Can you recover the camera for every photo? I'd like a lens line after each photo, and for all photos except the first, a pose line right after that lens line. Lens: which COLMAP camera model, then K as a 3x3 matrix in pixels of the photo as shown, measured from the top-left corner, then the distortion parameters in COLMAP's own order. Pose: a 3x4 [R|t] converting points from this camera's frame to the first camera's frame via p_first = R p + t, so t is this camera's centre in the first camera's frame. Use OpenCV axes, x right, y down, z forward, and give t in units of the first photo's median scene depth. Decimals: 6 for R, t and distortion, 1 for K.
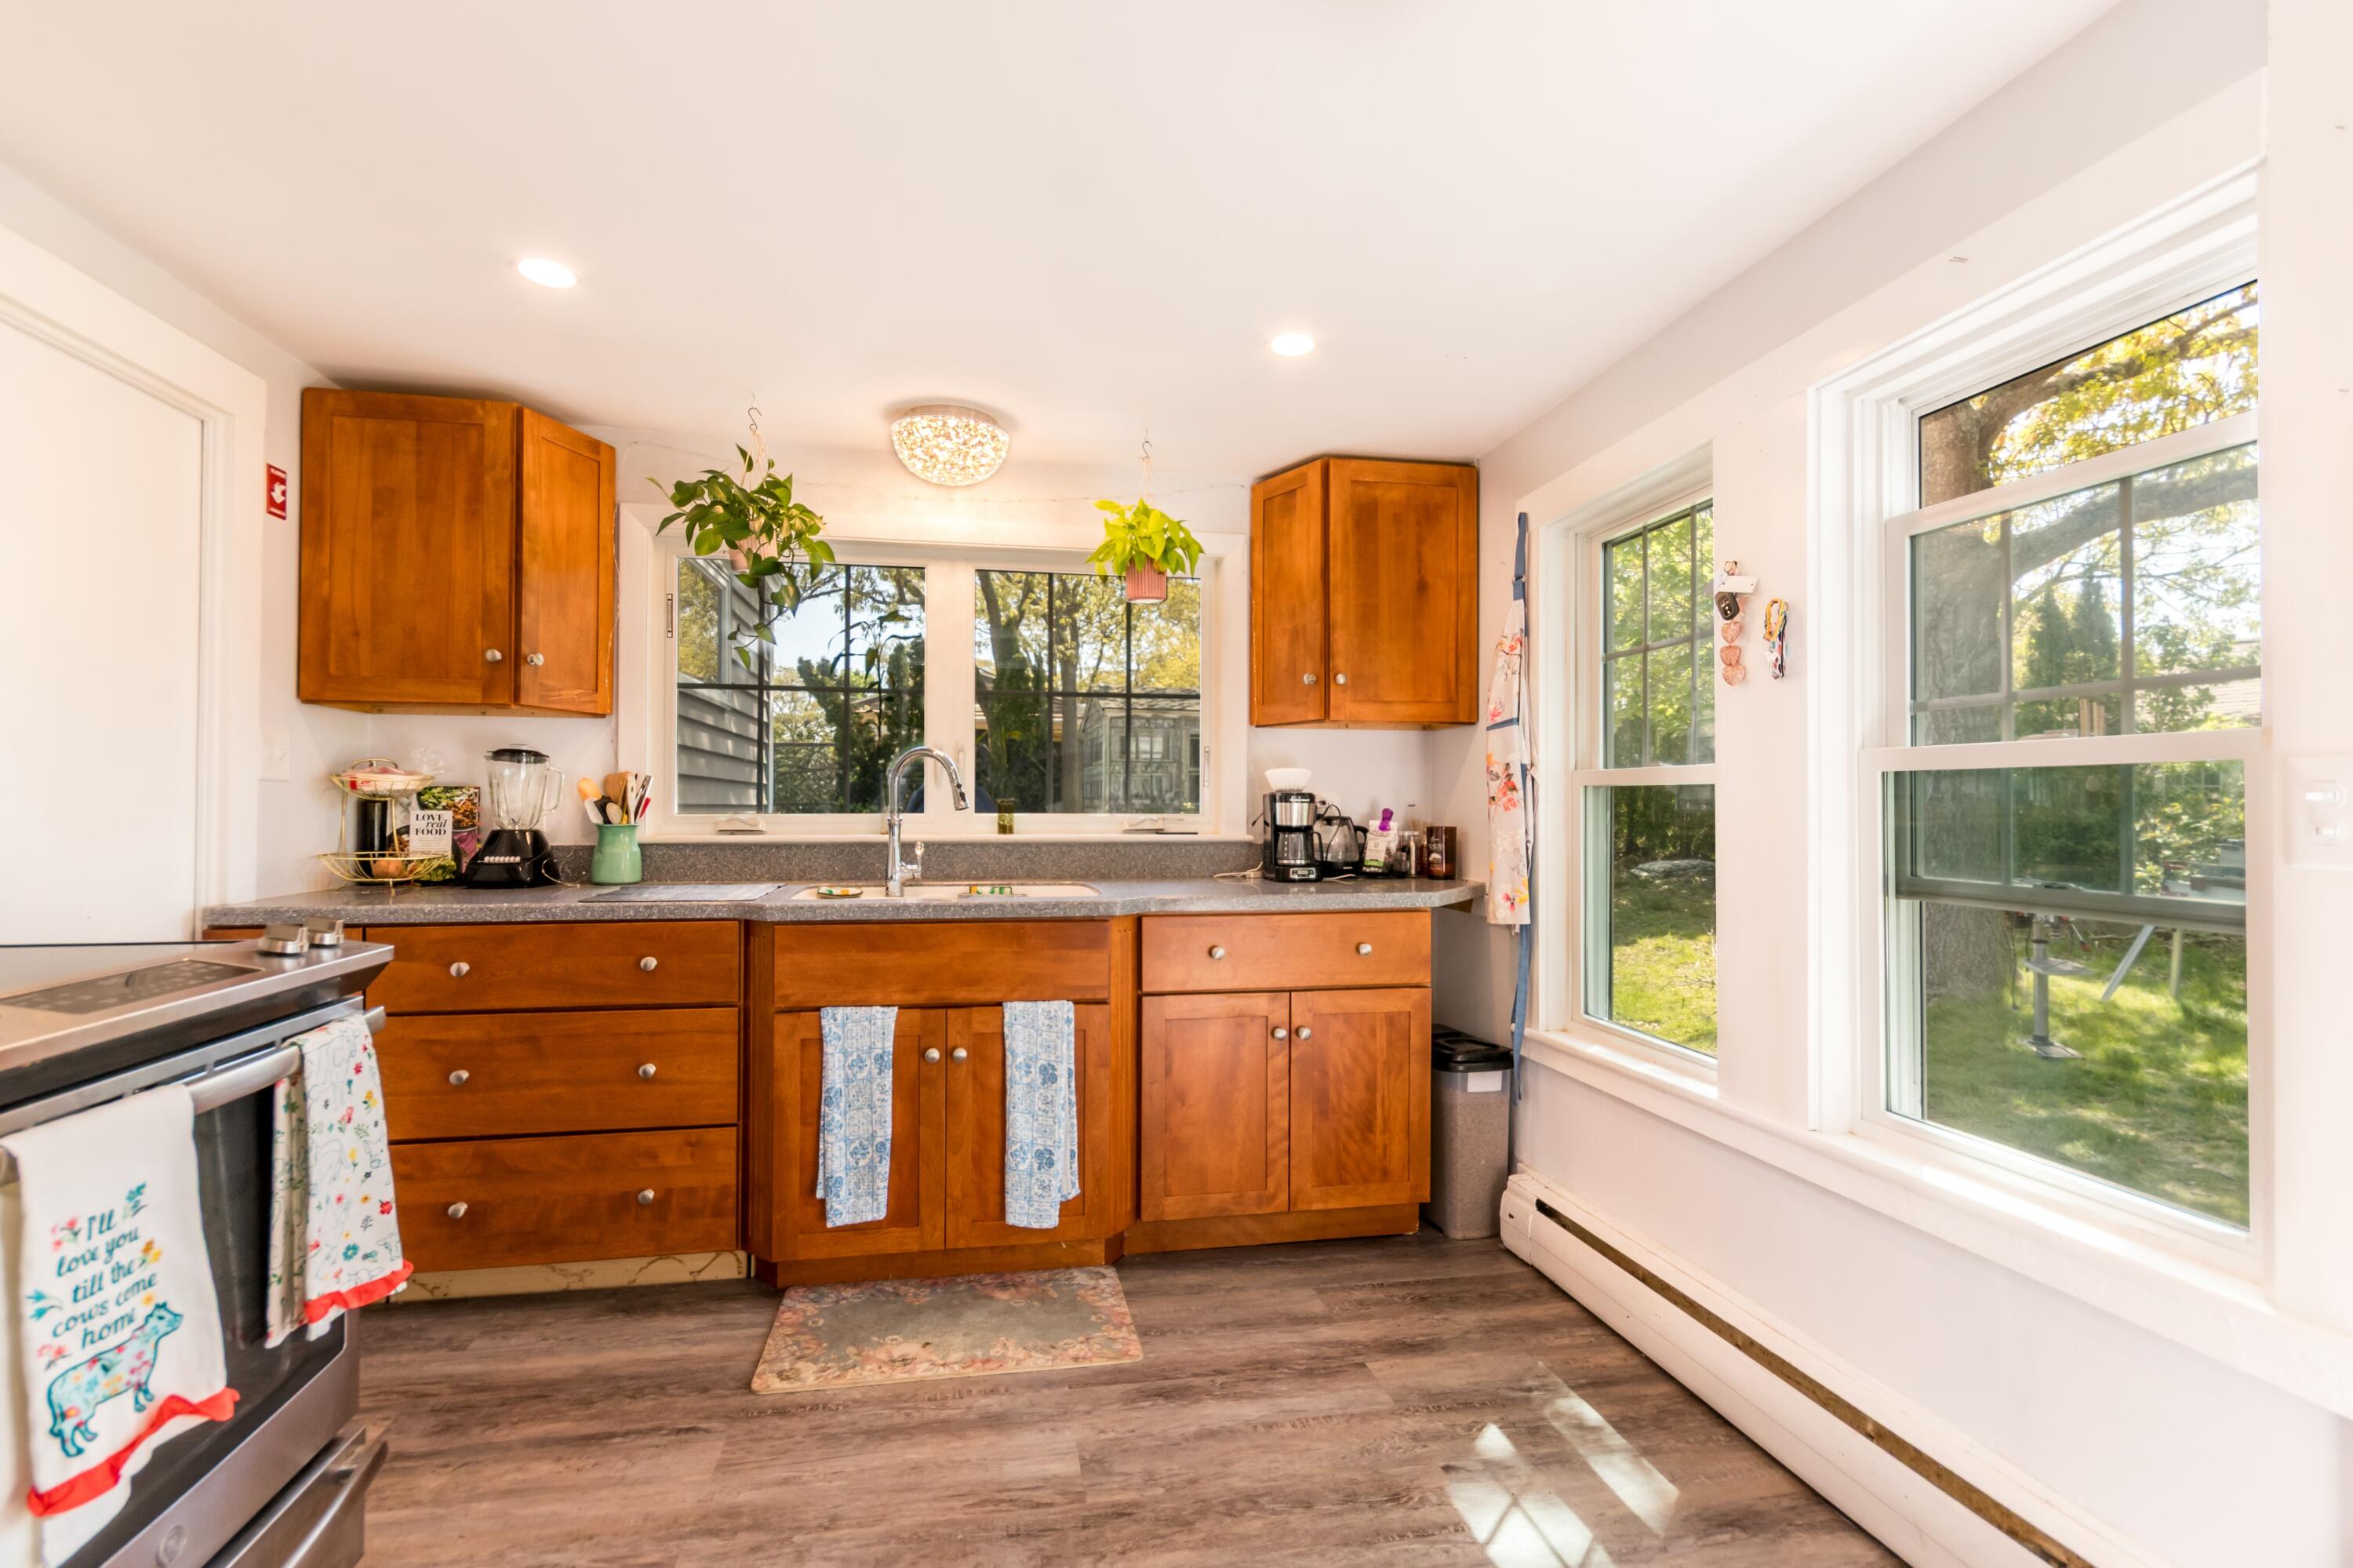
lens RADIAL K [[1063.4, 0, 1173.3], [0, 1063.4, 796.8], [0, 0, 1]] dist [0.016747, -0.006020]
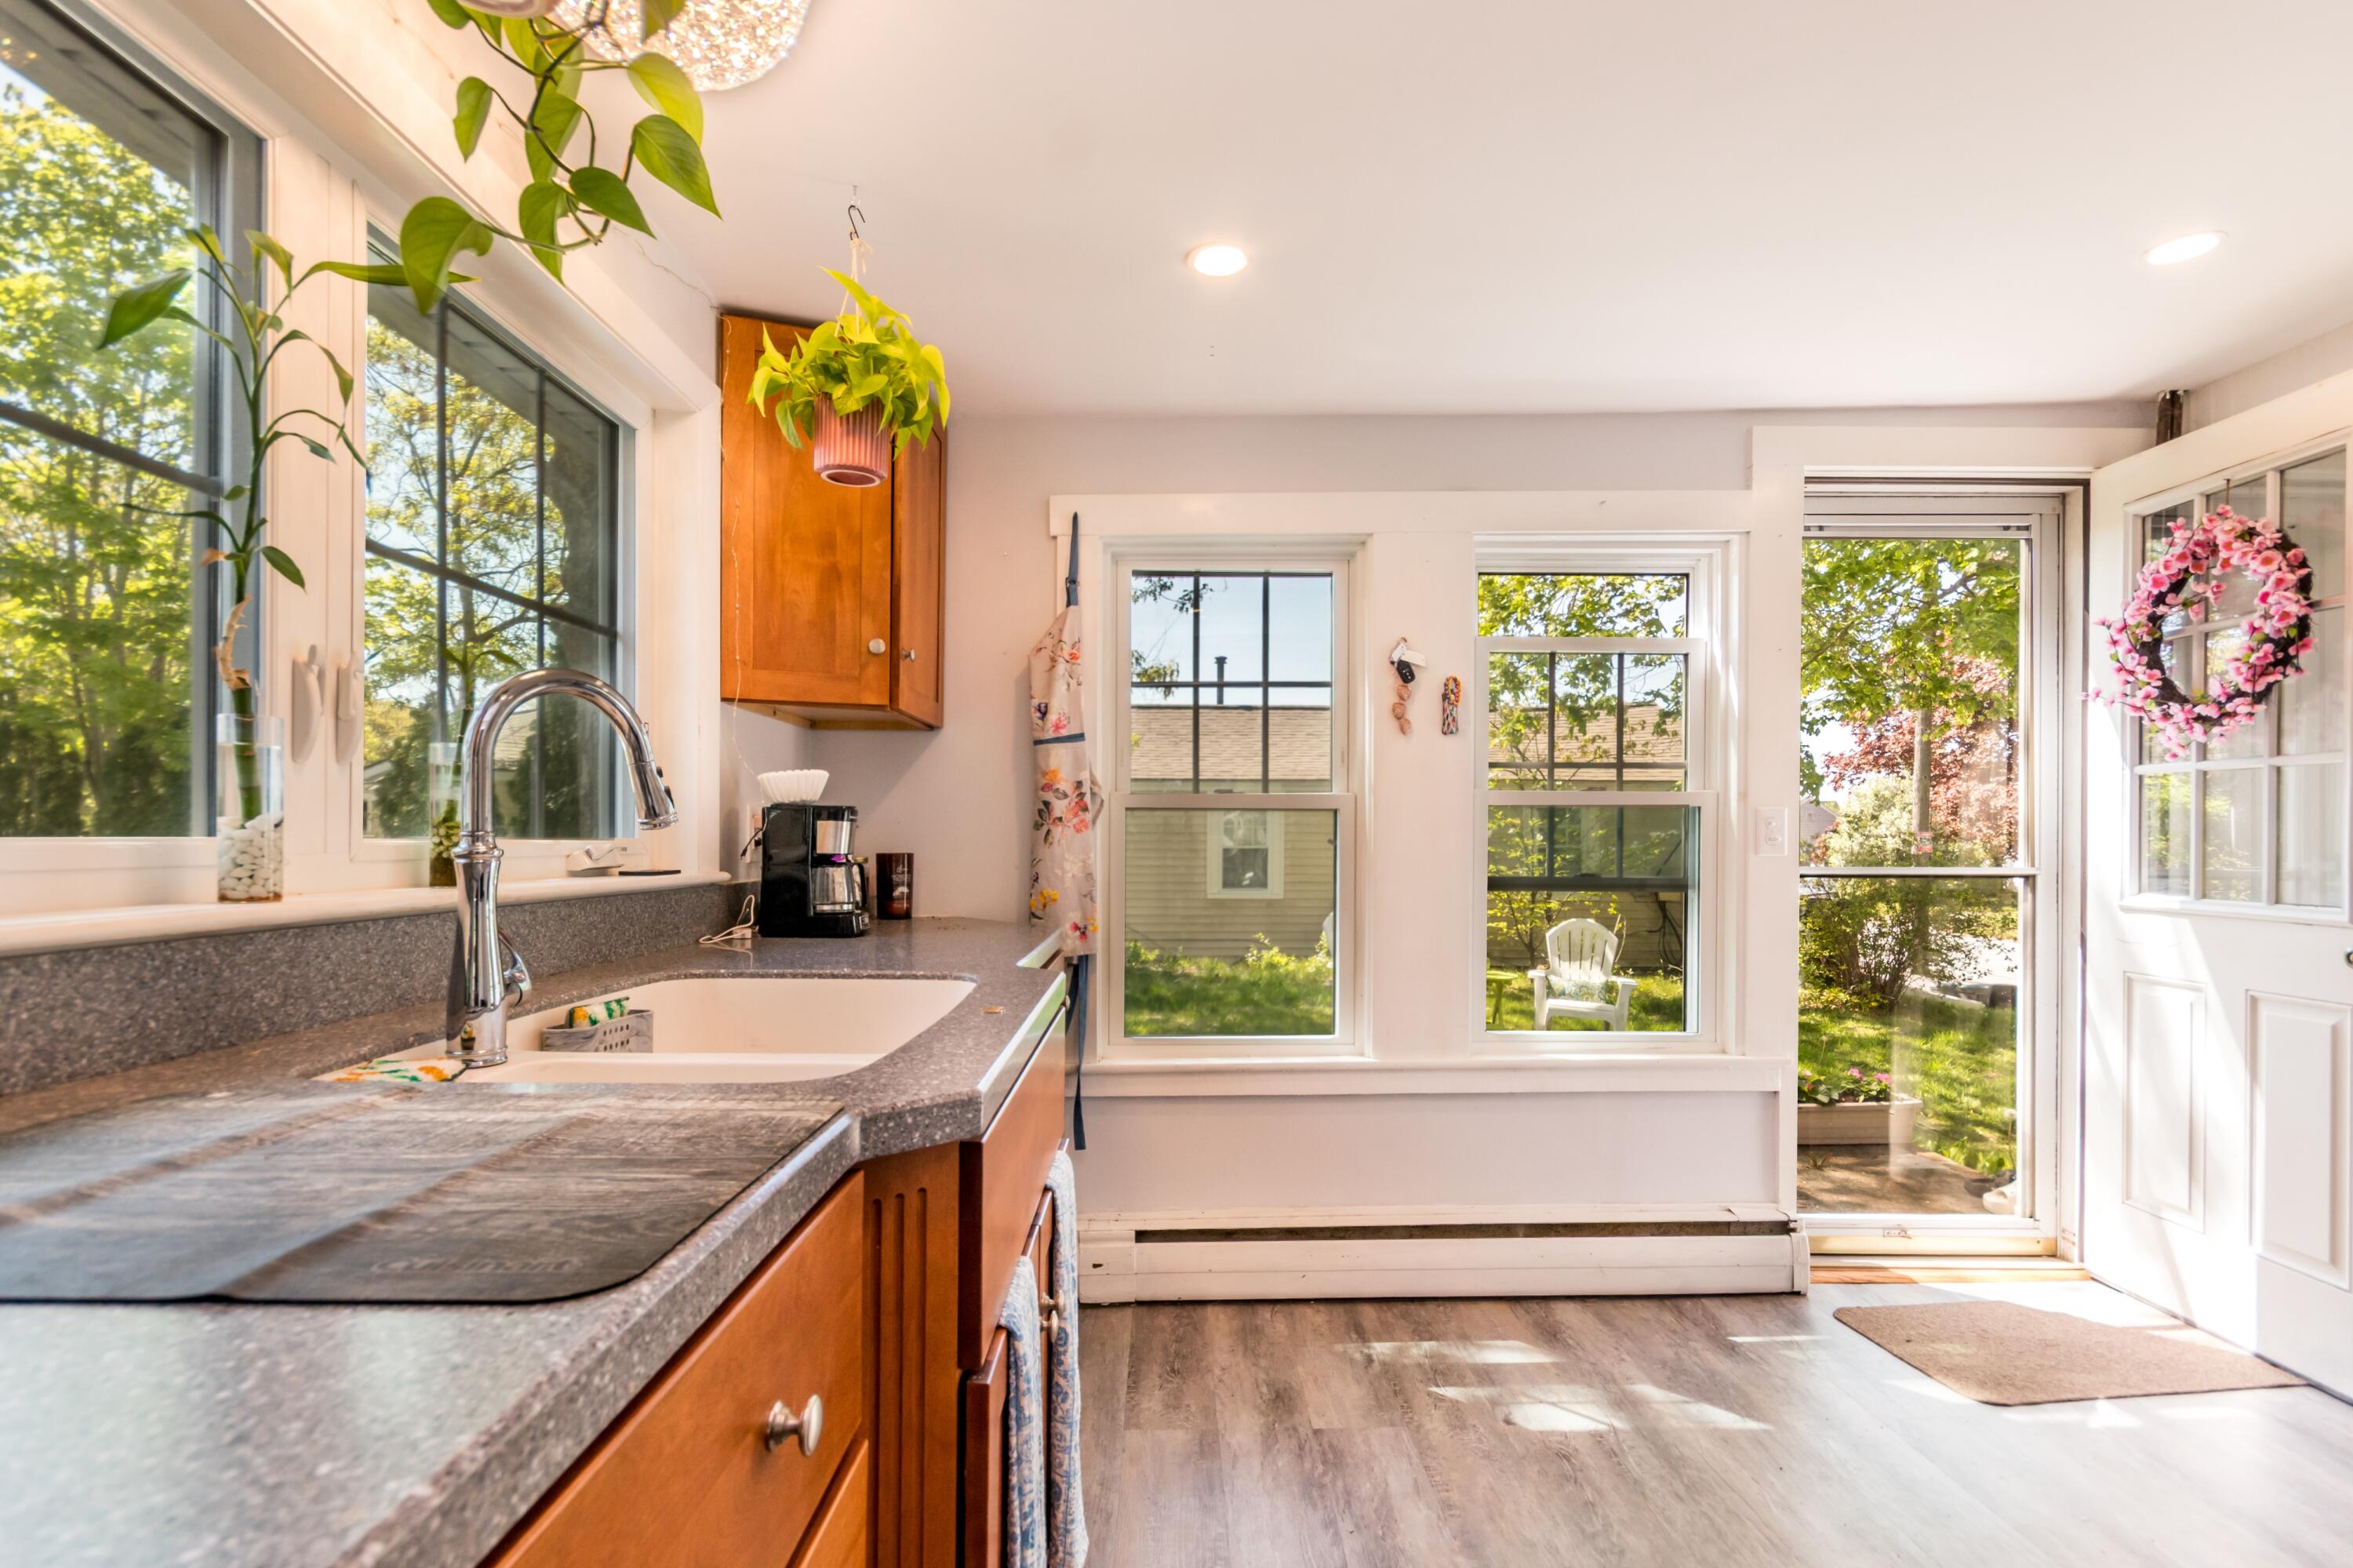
lens RADIAL K [[1116.0, 0, 1175.1], [0, 1116.0, 826.2], [0, 0, 1]] dist [-0.000785, -0.000153]
pose [[0.196287, 0.003788, 0.980539, -0.732437], [-0.010797, 0.999940, -0.001701, 0.009616], [-0.980487, -0.010253, 0.196317, 0.859901]]
